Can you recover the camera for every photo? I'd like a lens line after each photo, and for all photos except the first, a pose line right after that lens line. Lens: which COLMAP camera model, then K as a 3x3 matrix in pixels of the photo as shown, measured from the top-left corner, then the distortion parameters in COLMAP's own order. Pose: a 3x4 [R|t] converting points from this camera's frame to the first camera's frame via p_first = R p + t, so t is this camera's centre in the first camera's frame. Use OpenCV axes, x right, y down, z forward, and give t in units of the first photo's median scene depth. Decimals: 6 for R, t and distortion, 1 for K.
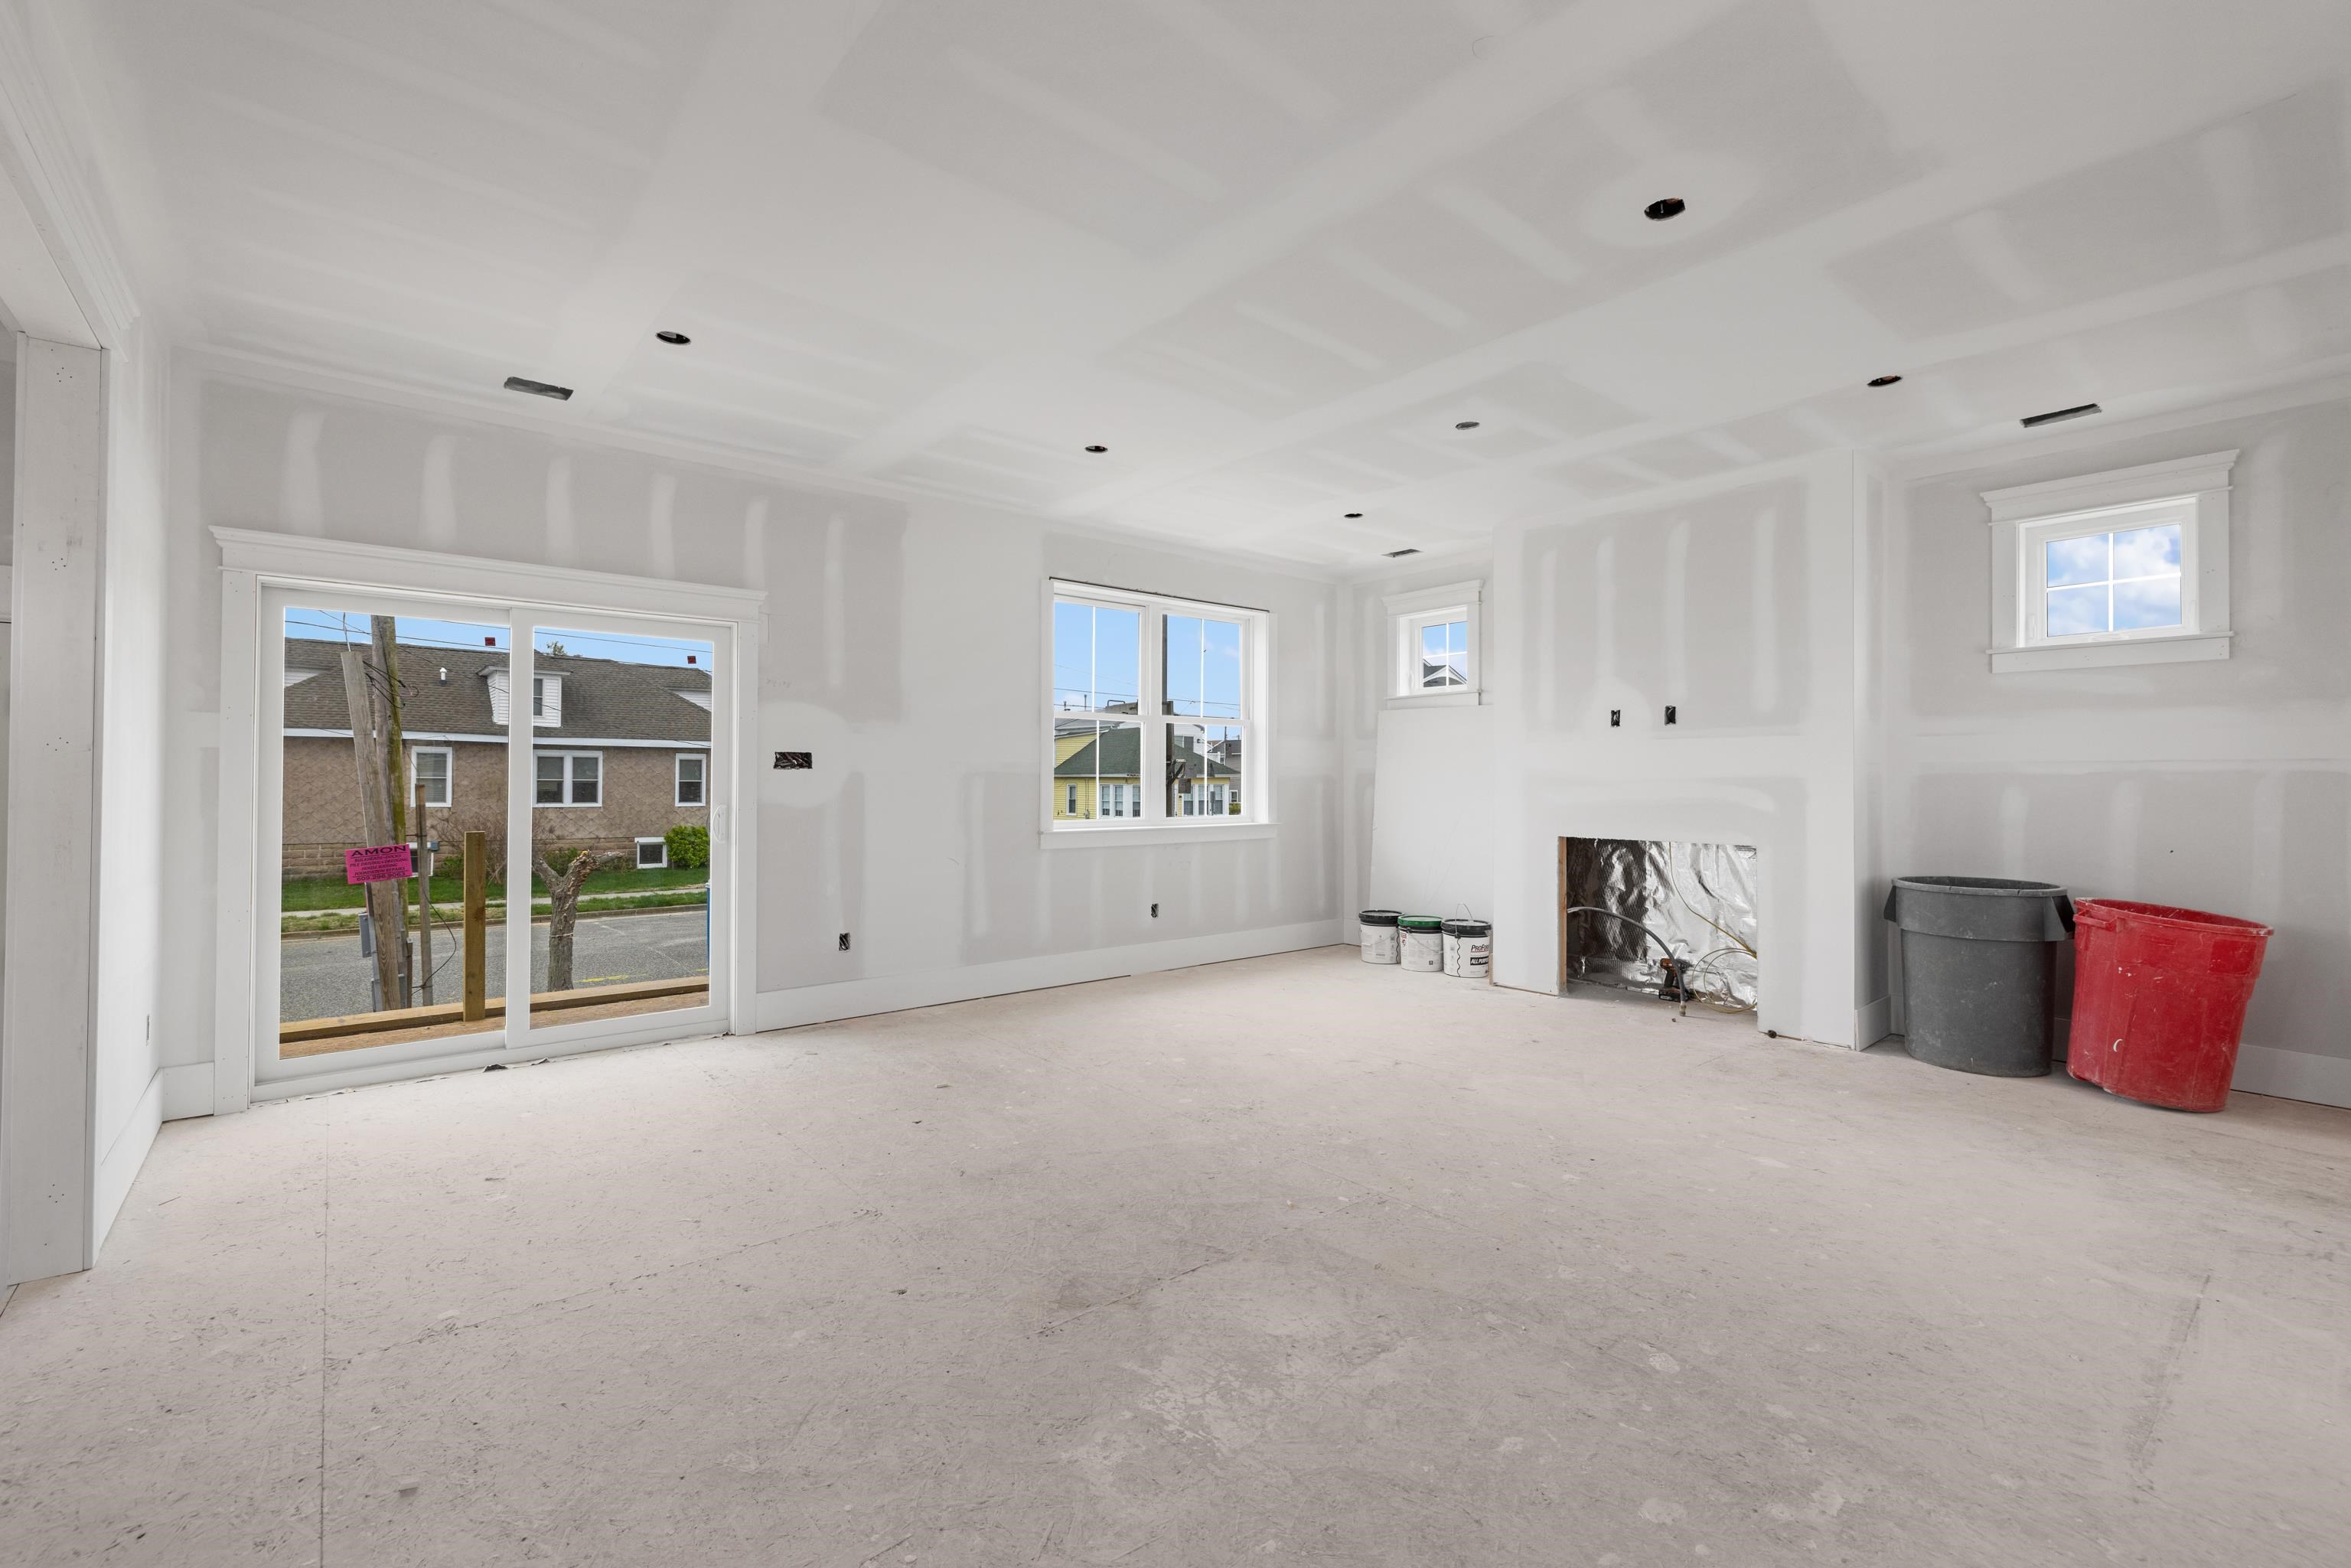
lens RADIAL K [[1010.9, 0, 1168.1], [0, 1010.9, 768.9], [0, 0, 1]] dist [-0.000283, 0.000217]
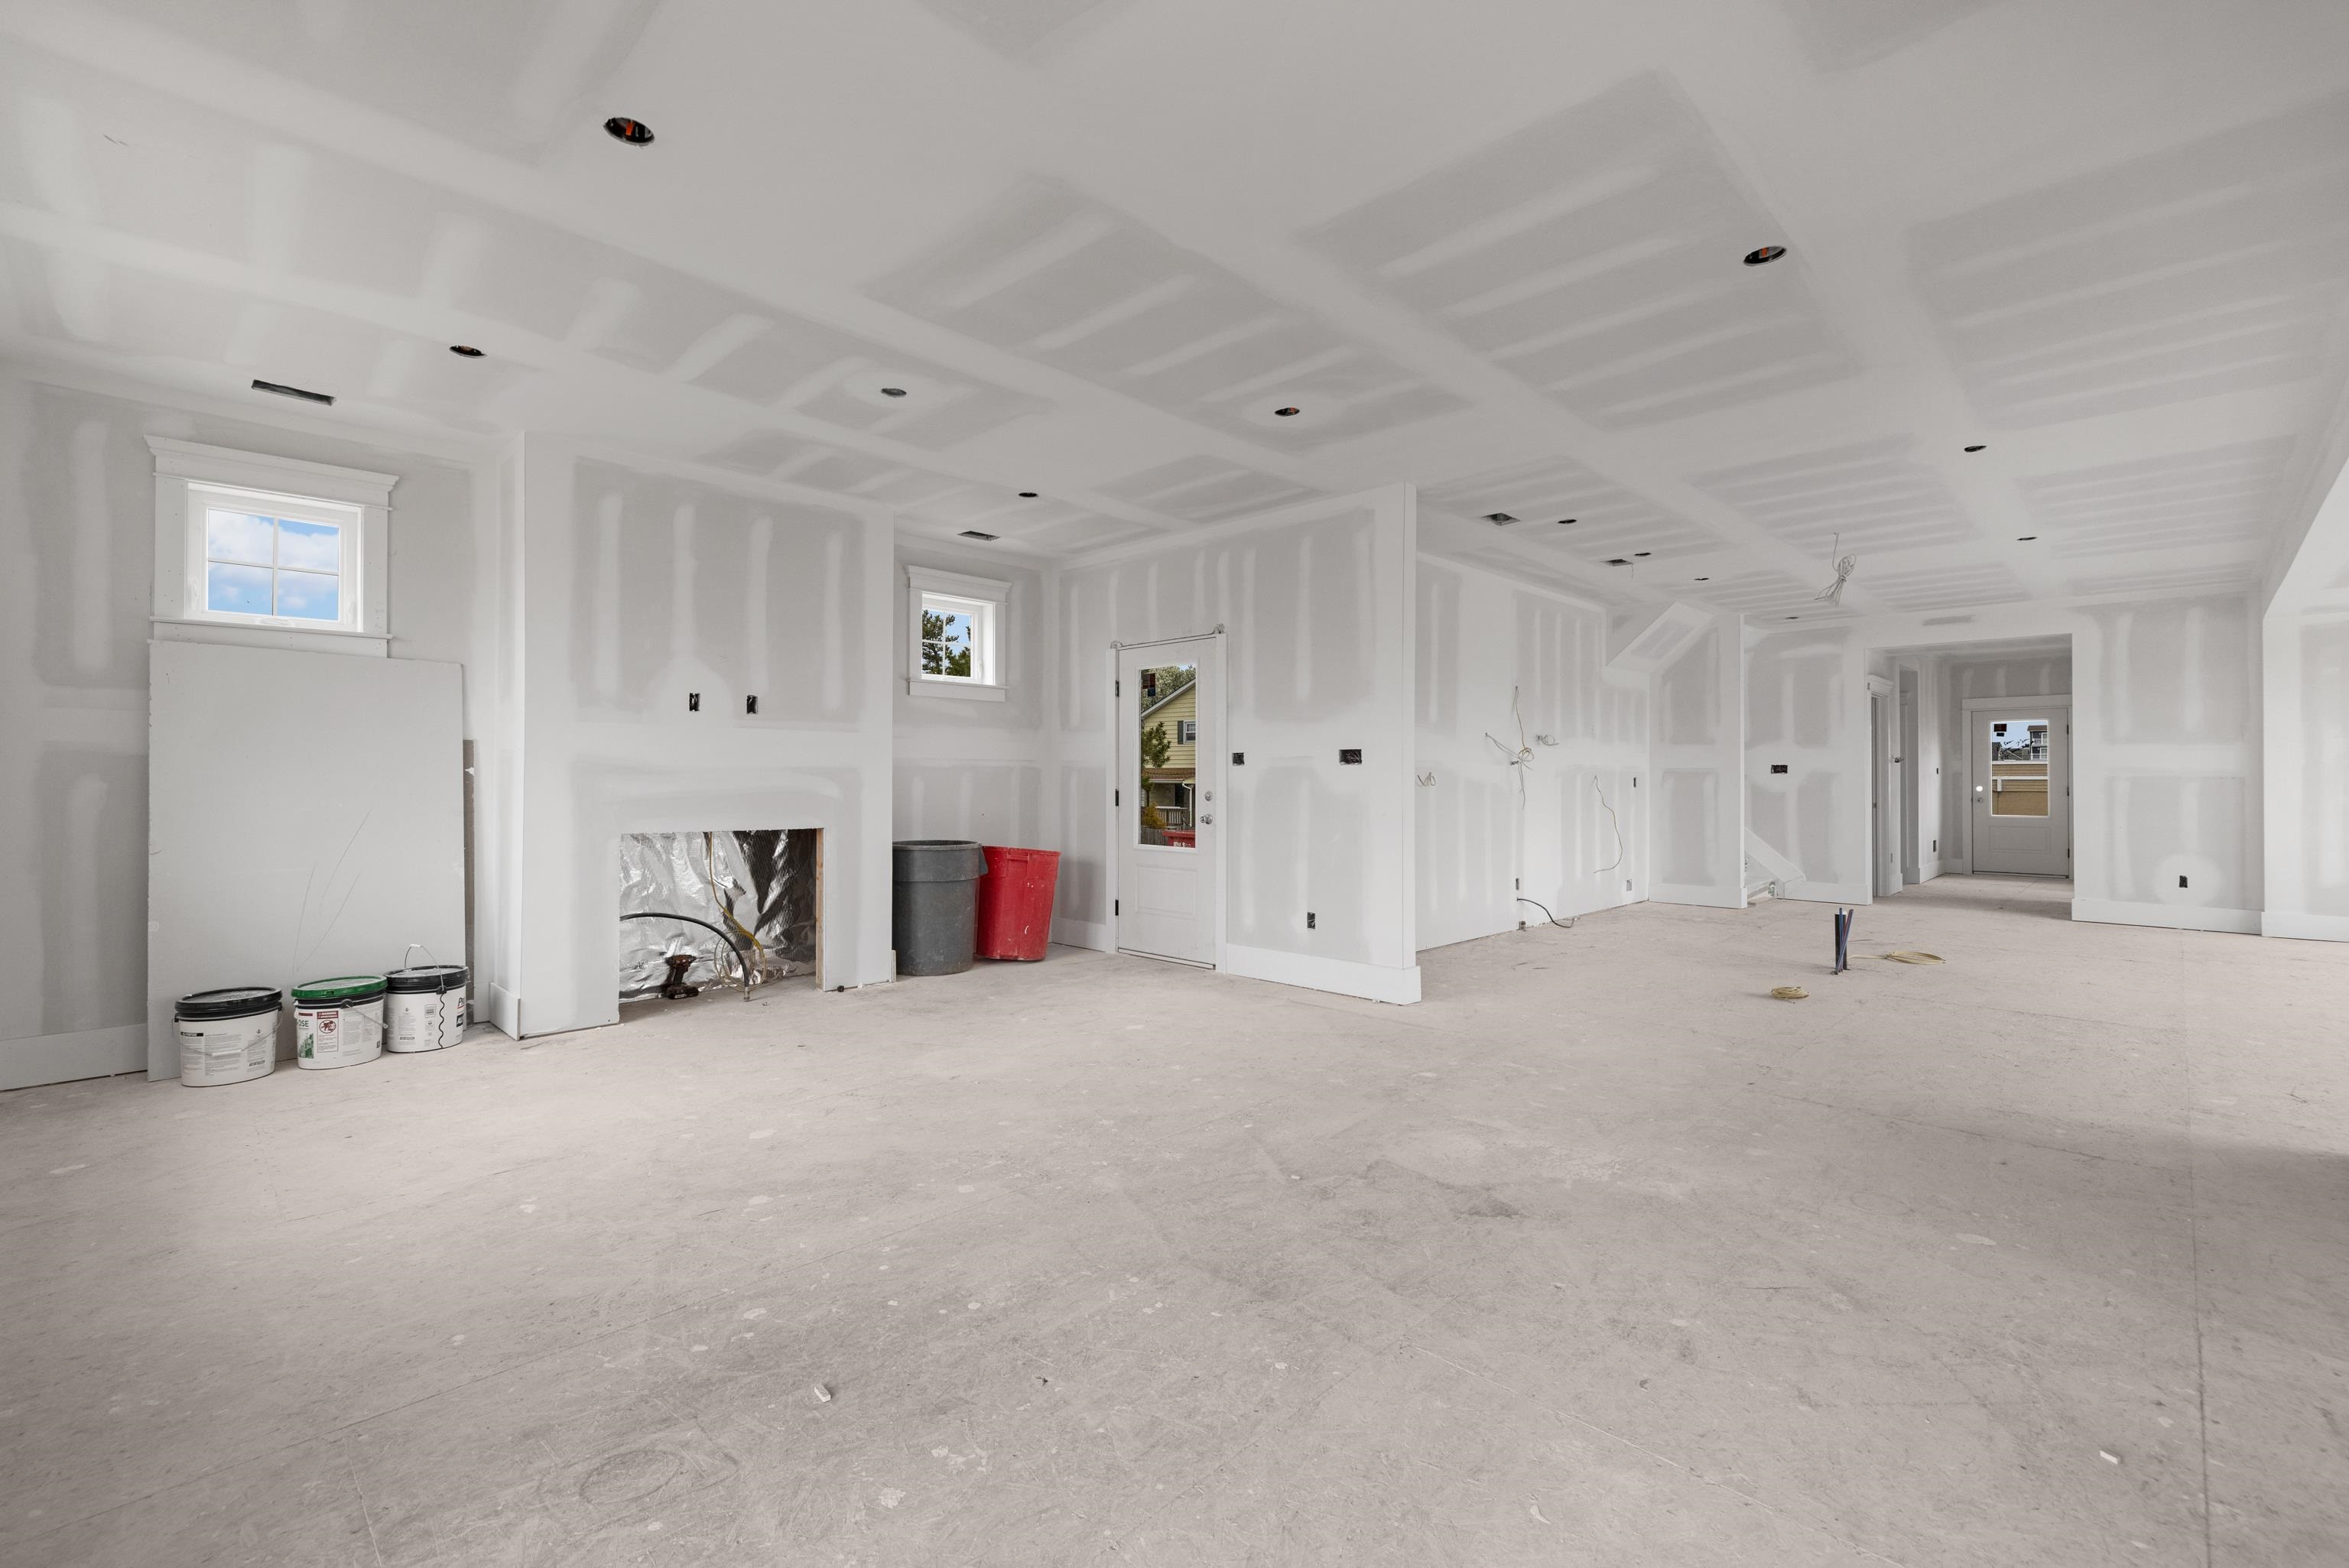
lens RADIAL K [[1027.2, 0, 1172.0], [0, 1027.2, 769.7], [0, 0, 1]] dist [0.002234, 0.000453]
pose [[-0.109060, 0.007394, 0.994008, -0.610440], [-0.013819, 0.999864, -0.008954, 0.016412], [-0.993939, -0.014712, -0.108943, 0.747891]]
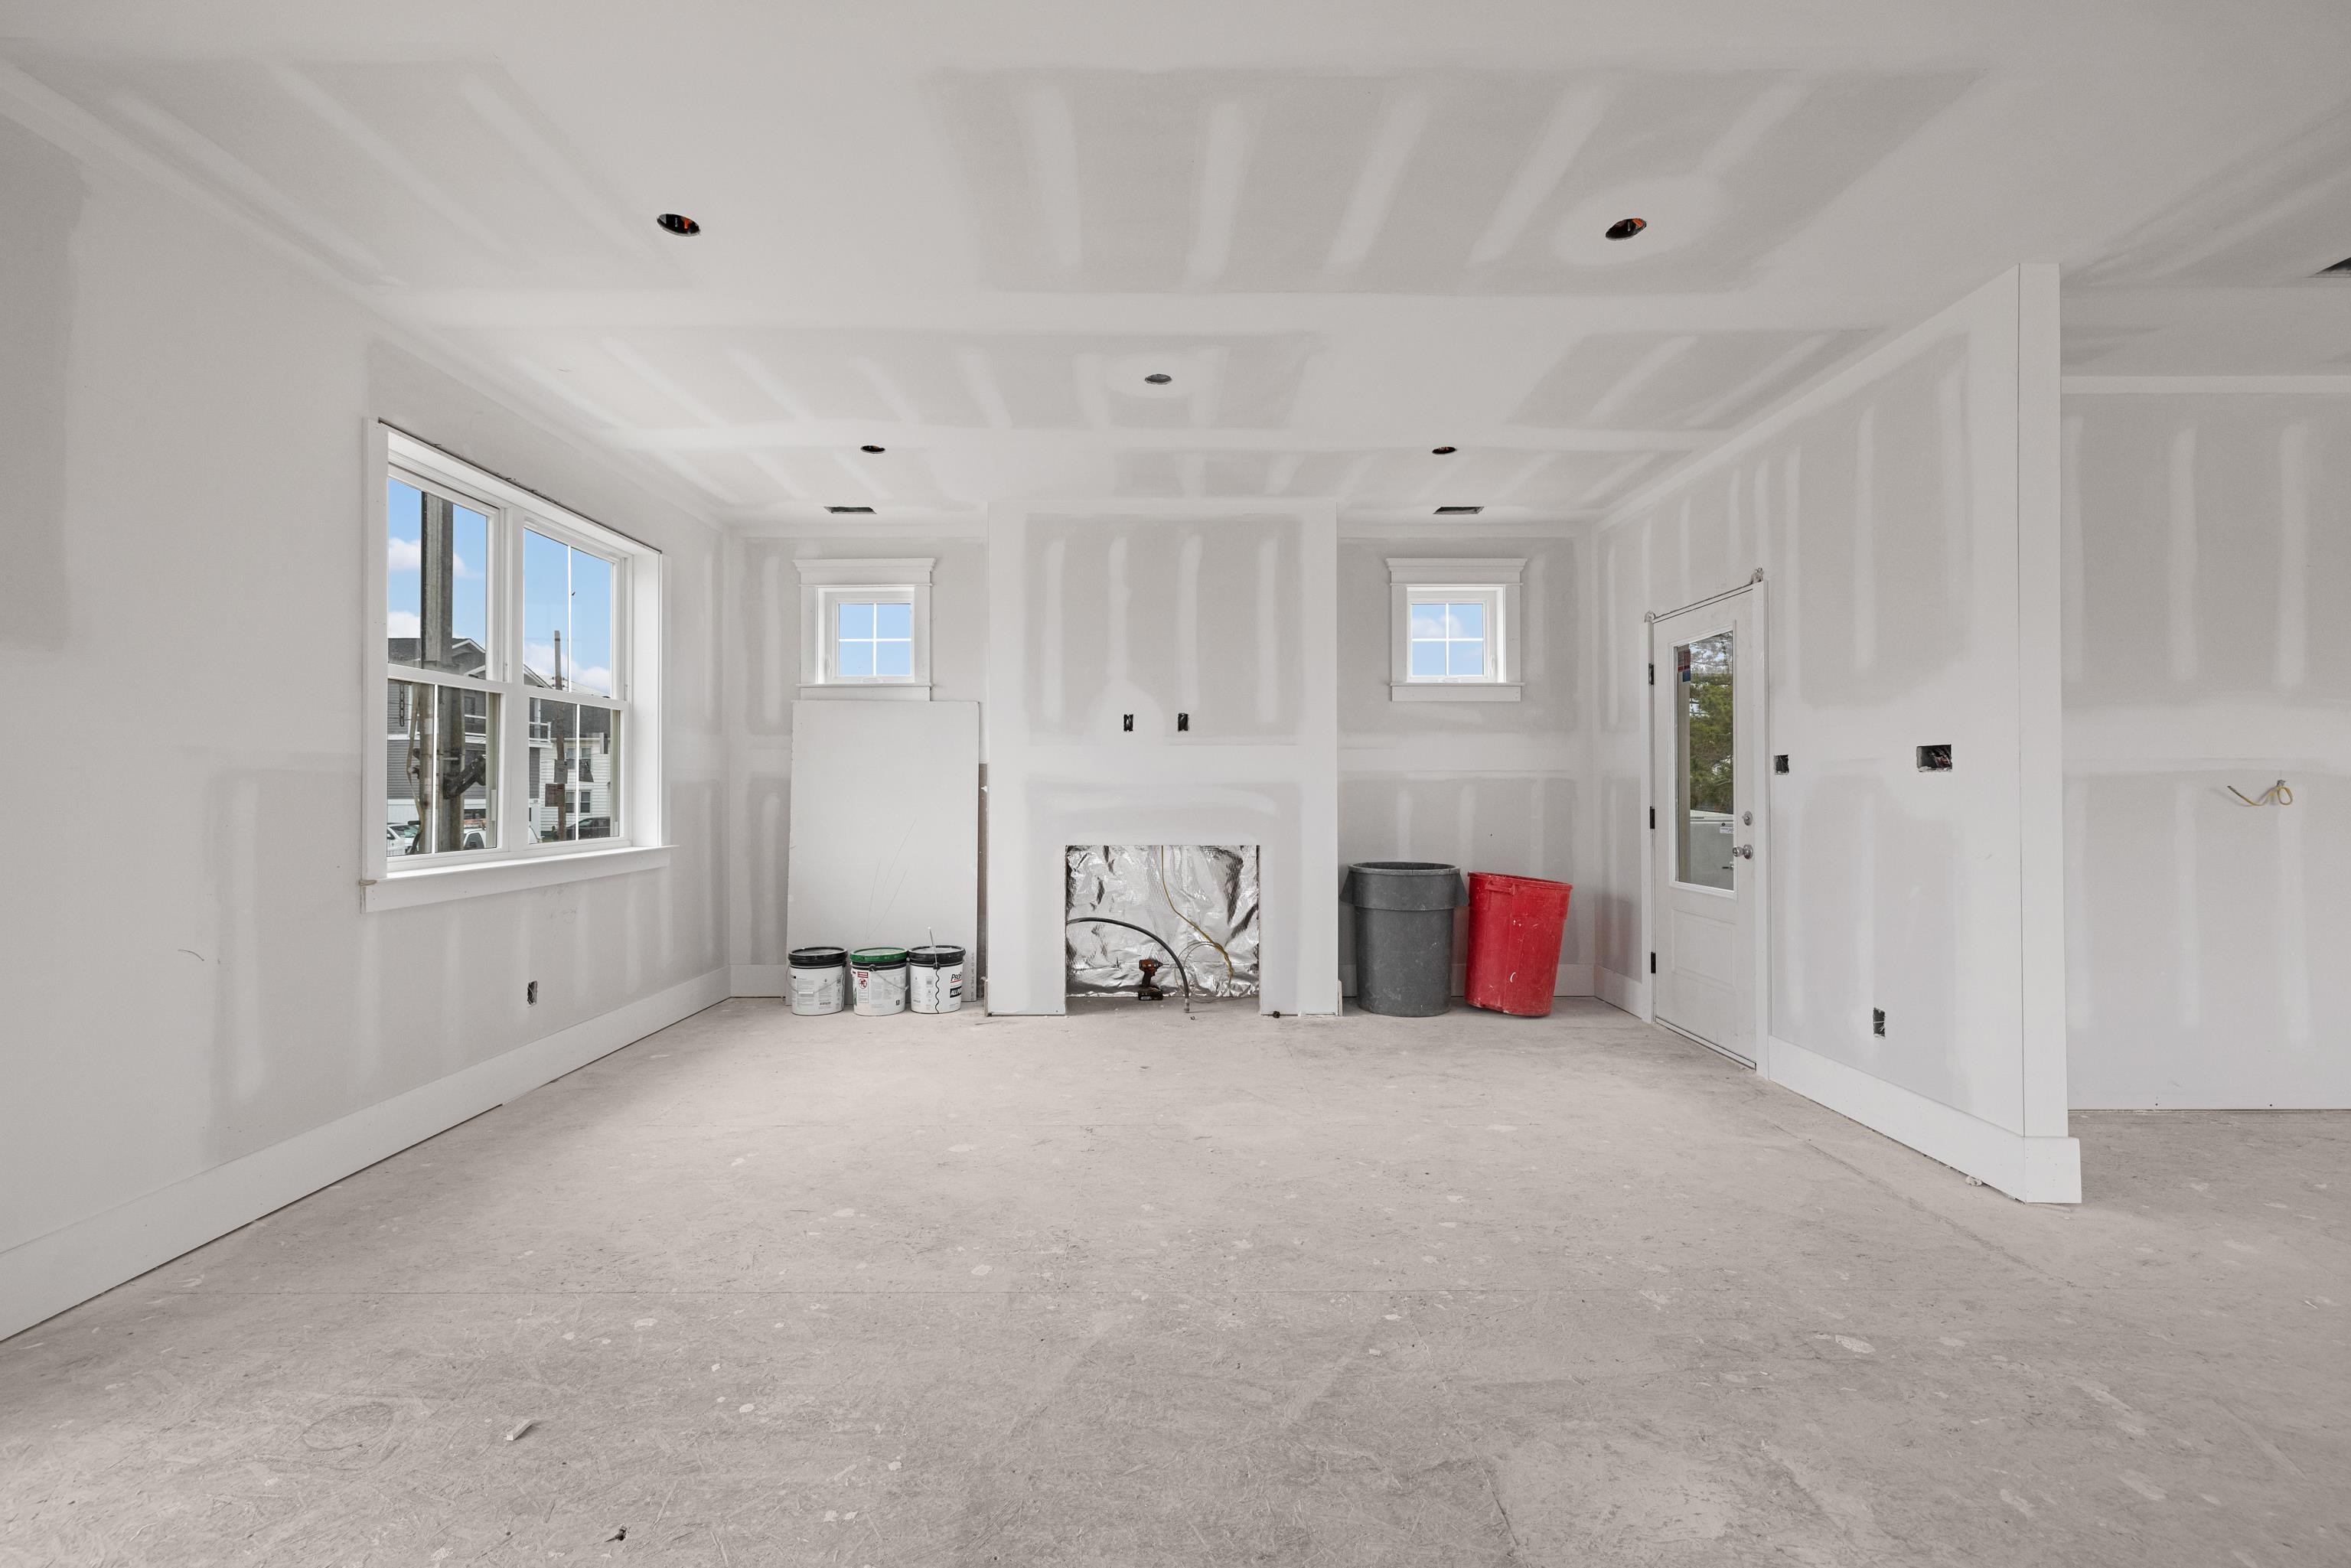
lens RADIAL K [[1009.5, 0, 1160.5], [0, 1009.5, 777.4], [0, 0, 1]] dist [-0.000586, 0.000501]
pose [[0.634663, 0.005696, 0.772768, -0.334763], [-0.005745, 0.999980, -0.002652, 0.006514], [-0.772768, -0.002756, 0.634683, 0.394063]]
